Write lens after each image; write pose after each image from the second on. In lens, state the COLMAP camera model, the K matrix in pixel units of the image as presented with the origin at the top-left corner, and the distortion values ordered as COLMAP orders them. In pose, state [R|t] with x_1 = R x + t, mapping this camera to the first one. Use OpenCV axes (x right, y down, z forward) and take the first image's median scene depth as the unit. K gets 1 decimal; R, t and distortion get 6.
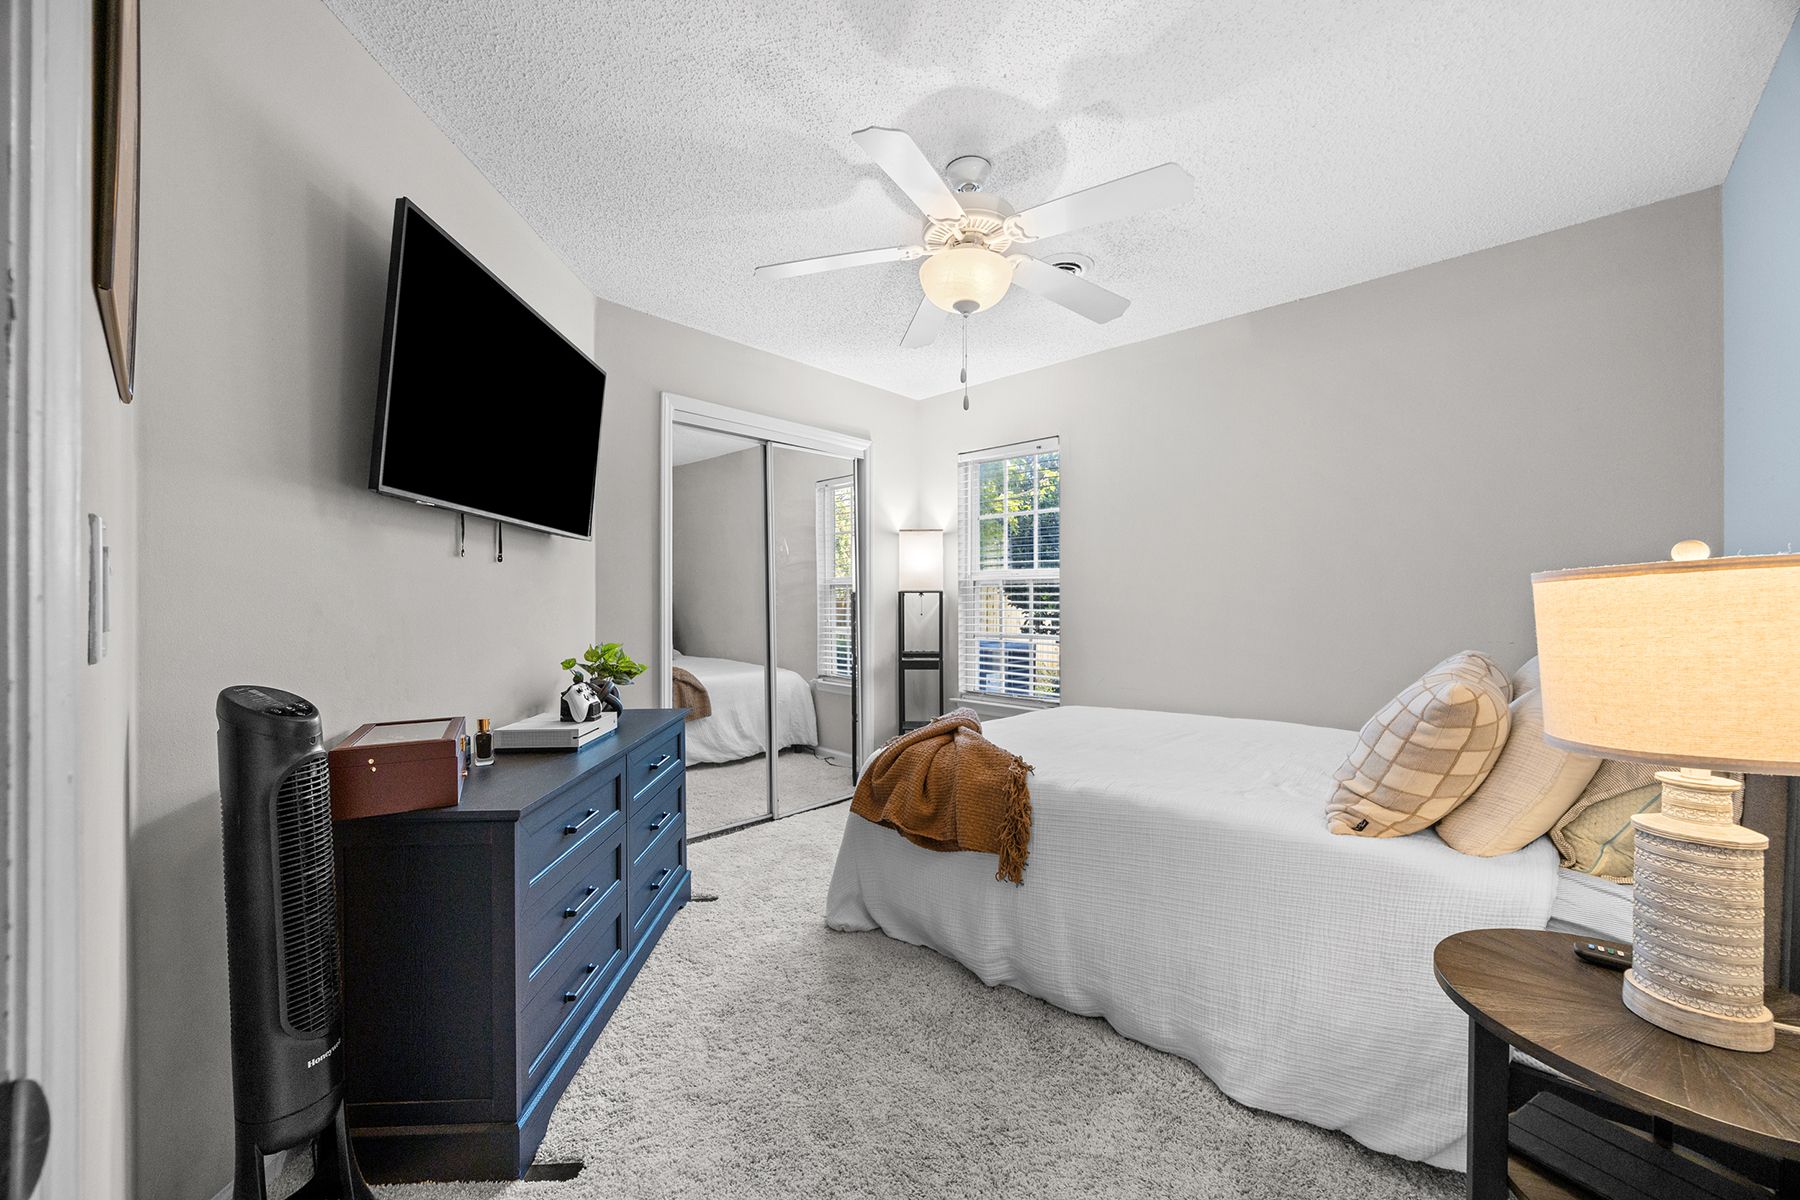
lens RADIAL K [[693.4, 0, 895.5], [0, 693.4, 601.5], [0, 0, 1]] dist [0.000821, -0.000731]
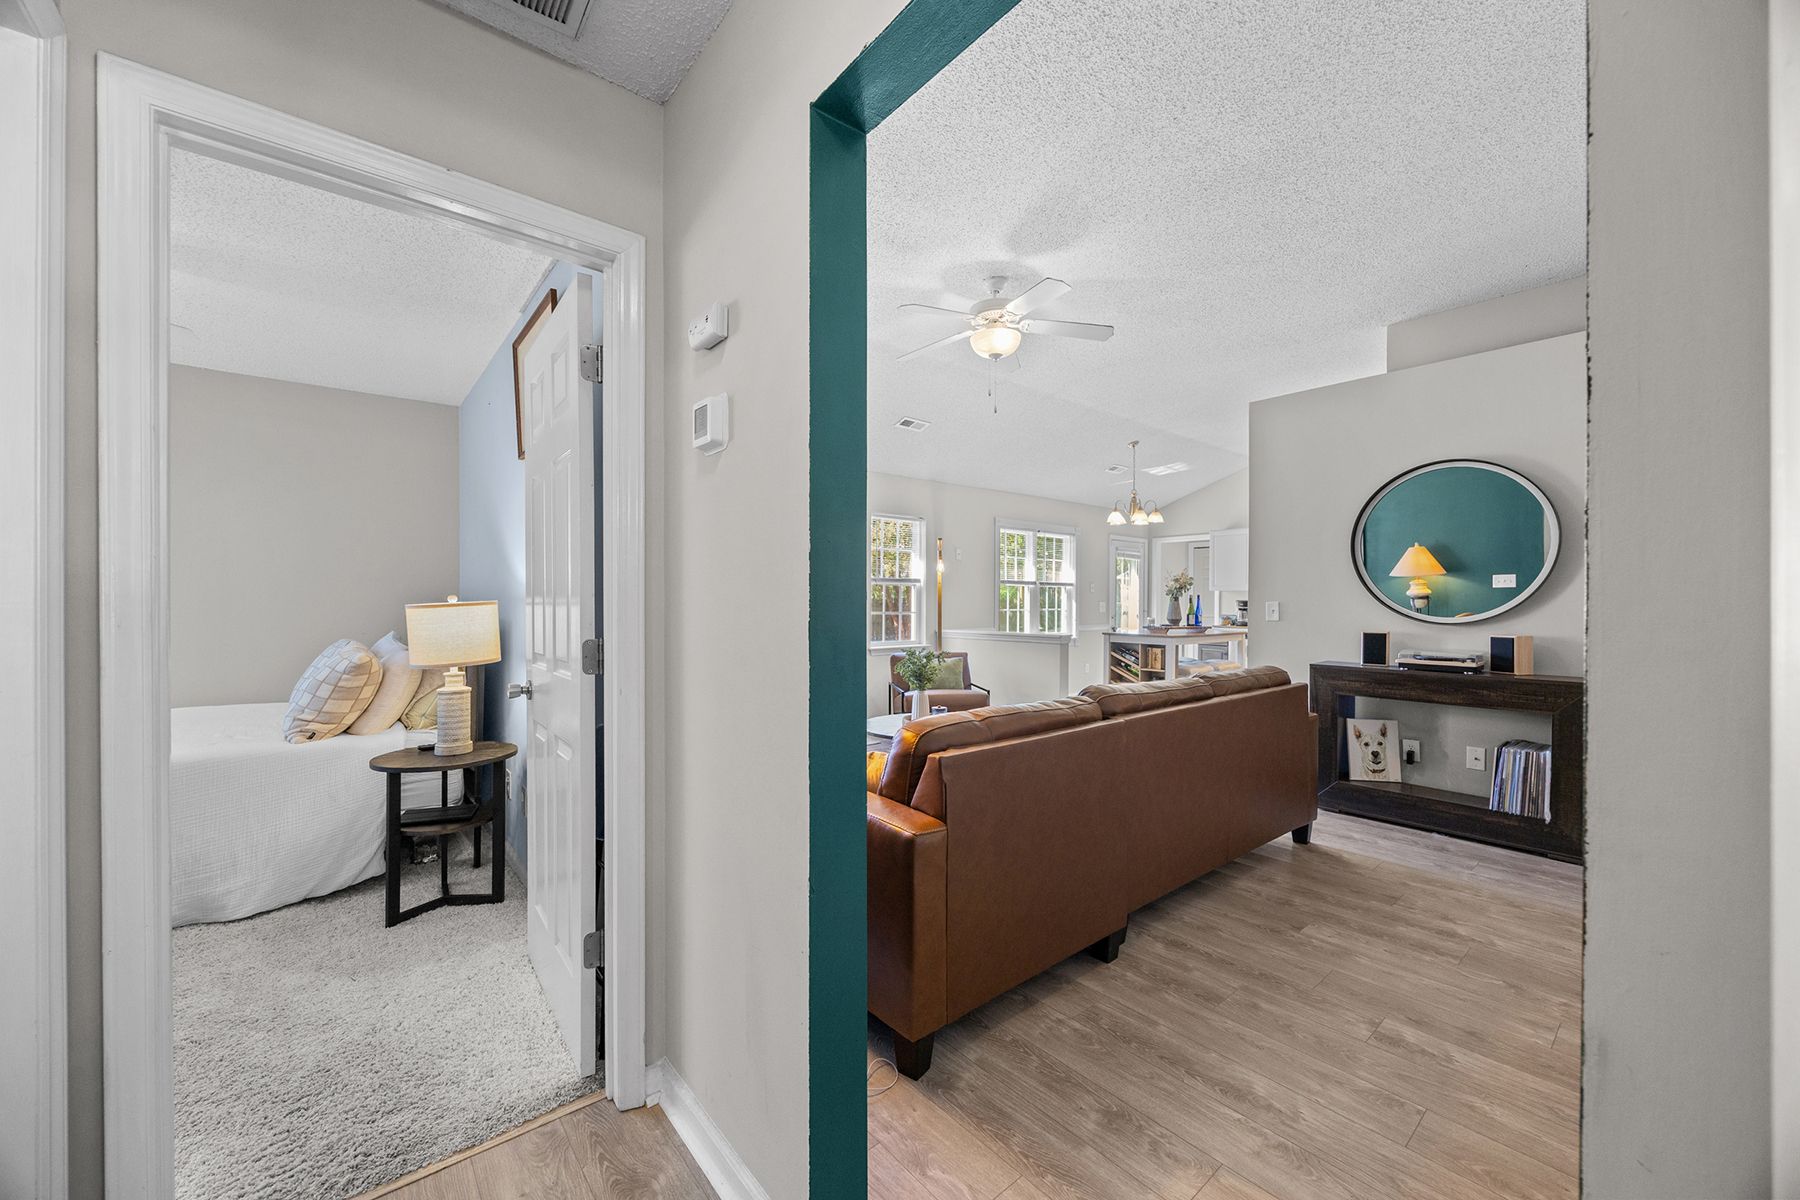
lens RADIAL K [[693.4, 0, 898.6], [0, 693.4, 597.9], [0, 0, 1]] dist [0.000821, -0.000731]
pose [[0.132559, -0.007871, 0.991144, -0.994221], [-0.000974, 0.999967, 0.008071, -0.063253], [-0.991175, -0.002035, 0.132547, -0.830520]]
